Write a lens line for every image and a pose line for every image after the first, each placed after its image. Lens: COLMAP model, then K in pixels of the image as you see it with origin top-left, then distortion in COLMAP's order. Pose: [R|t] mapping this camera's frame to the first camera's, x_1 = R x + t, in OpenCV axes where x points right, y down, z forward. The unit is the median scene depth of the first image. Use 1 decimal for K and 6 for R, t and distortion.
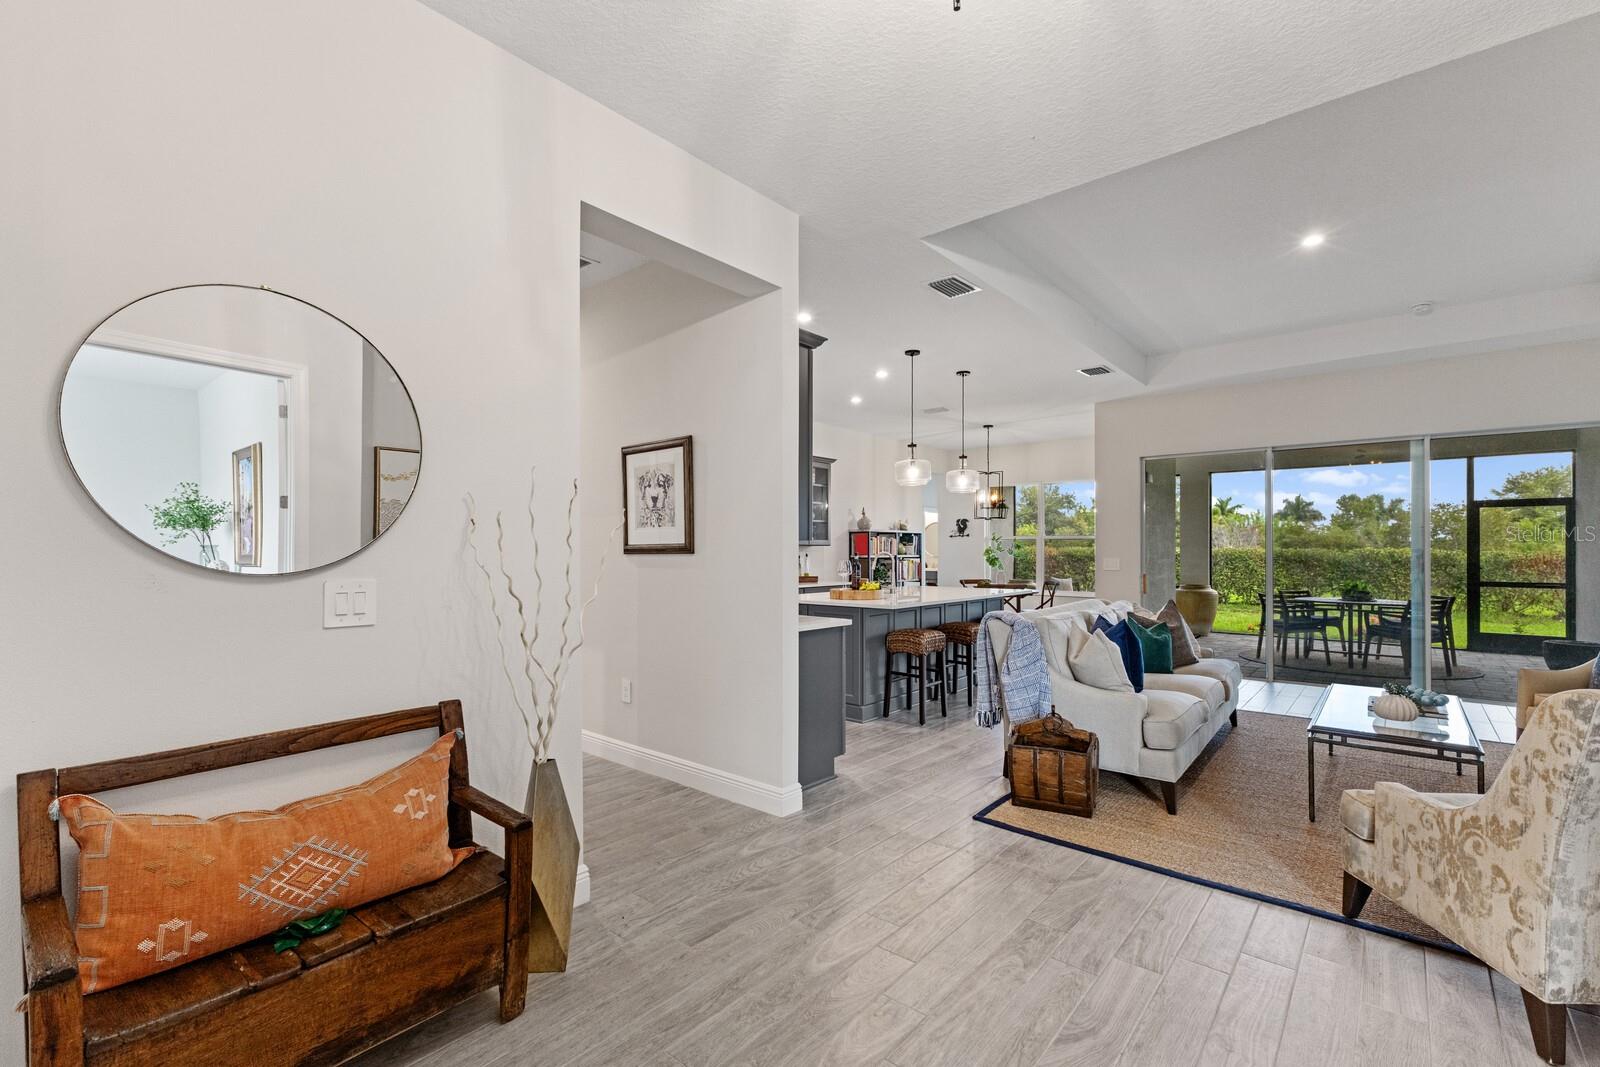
lens RADIAL K [[697.3, 0, 800.2], [0, 697.3, 559.2], [0, 0, 1]] dist [0.002956, -0.000452]
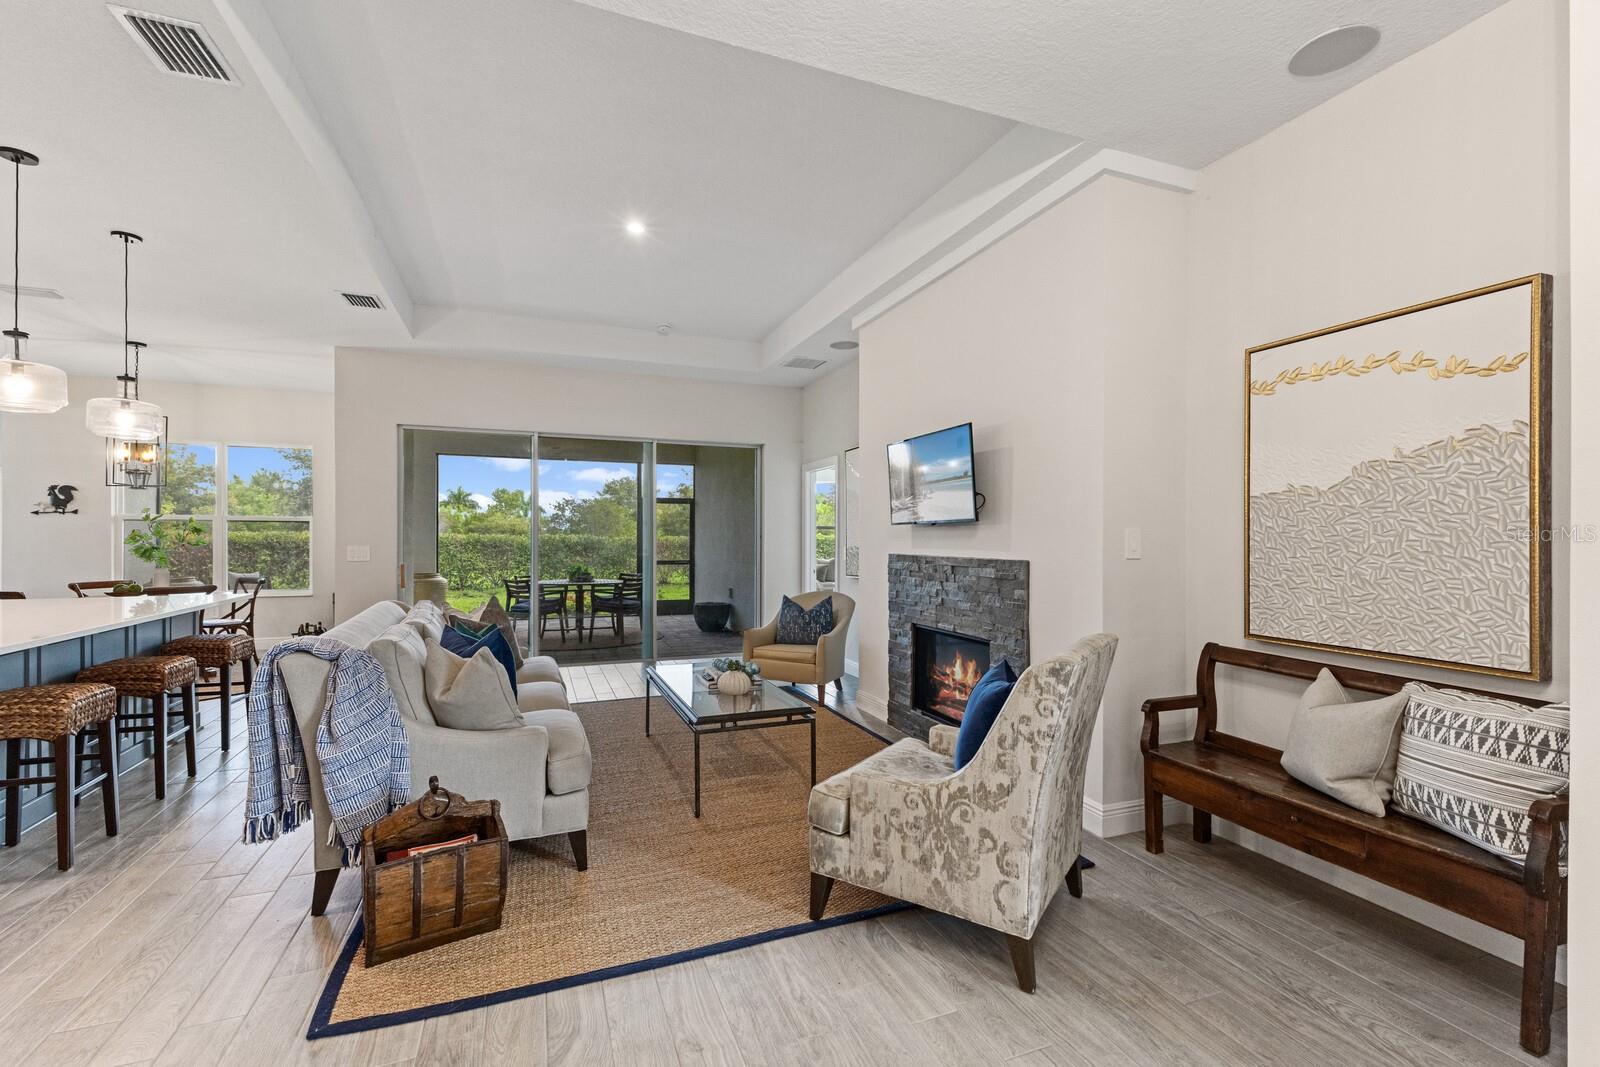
lens RADIAL K [[696.4, 0, 803.1], [0, 696.4, 538.3], [0, 0, 1]] dist [0.017545, -0.004201]
pose [[0.467825, -0.001179, 0.883820, -0.052752], [0.009418, 0.999949, -0.003651, -0.006144], [-0.883771, 0.010032, 0.467813, 0.410249]]
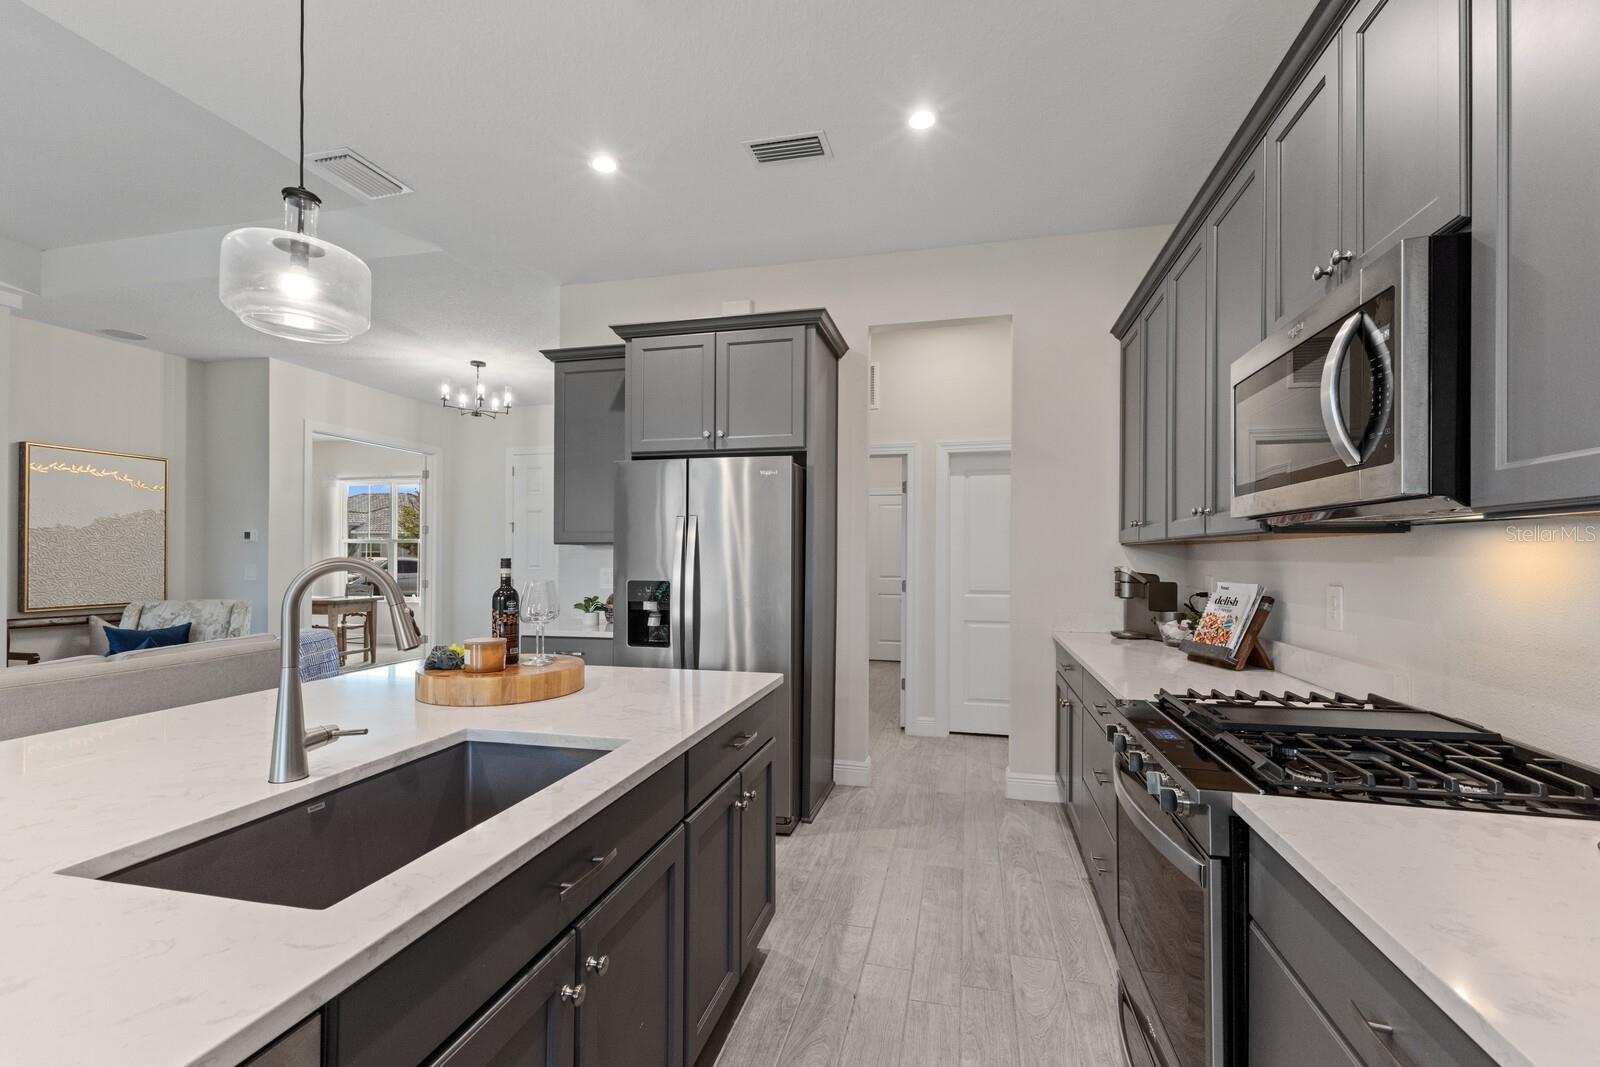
lens RADIAL K [[697.3, 0, 800.2], [0, 697.3, 559.2], [0, 0, 1]] dist [0.002956, -0.000452]
pose [[-0.890483, 0.000882, -0.455016, 0.176979], [-0.008655, 0.999784, 0.018876, -0.031789], [0.454934, 0.020747, -0.890283, 2.344191]]
